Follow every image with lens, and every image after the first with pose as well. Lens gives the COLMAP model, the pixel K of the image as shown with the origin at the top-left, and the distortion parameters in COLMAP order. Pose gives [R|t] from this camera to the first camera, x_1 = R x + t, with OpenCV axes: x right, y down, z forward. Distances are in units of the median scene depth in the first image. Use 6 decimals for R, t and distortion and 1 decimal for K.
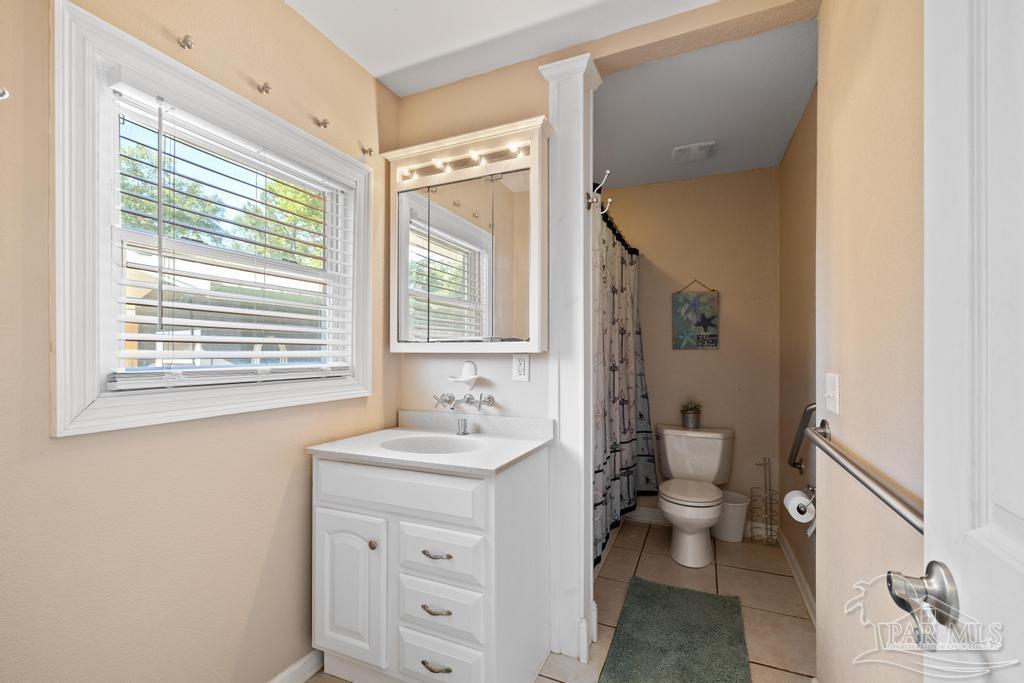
lens RADIAL K [[433.9, 0, 512.4], [0, 433.9, 347.7], [0, 0, 1]] dist [0.002786, -0.000216]
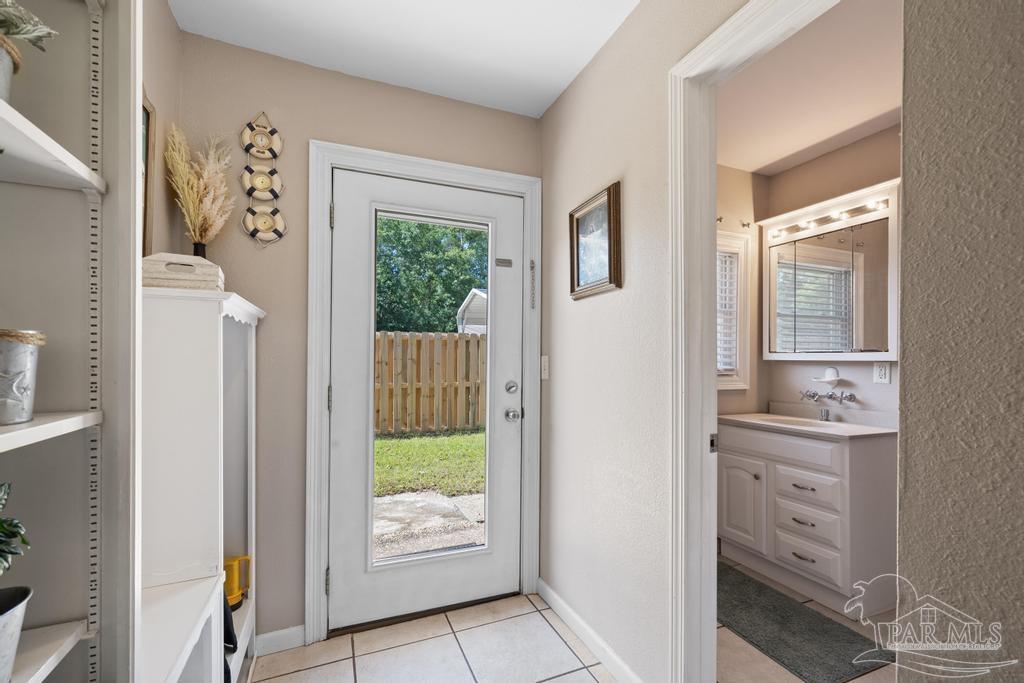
lens RADIAL K [[433.9, 0, 506.3], [0, 433.9, 351.6], [0, 0, 1]] dist [0.002786, -0.000216]
pose [[0.721199, -0.004659, -0.692712, 0.105736], [0.000069, 0.999978, -0.006654, -0.007591], [0.692728, 0.004751, 0.721184, -0.657205]]
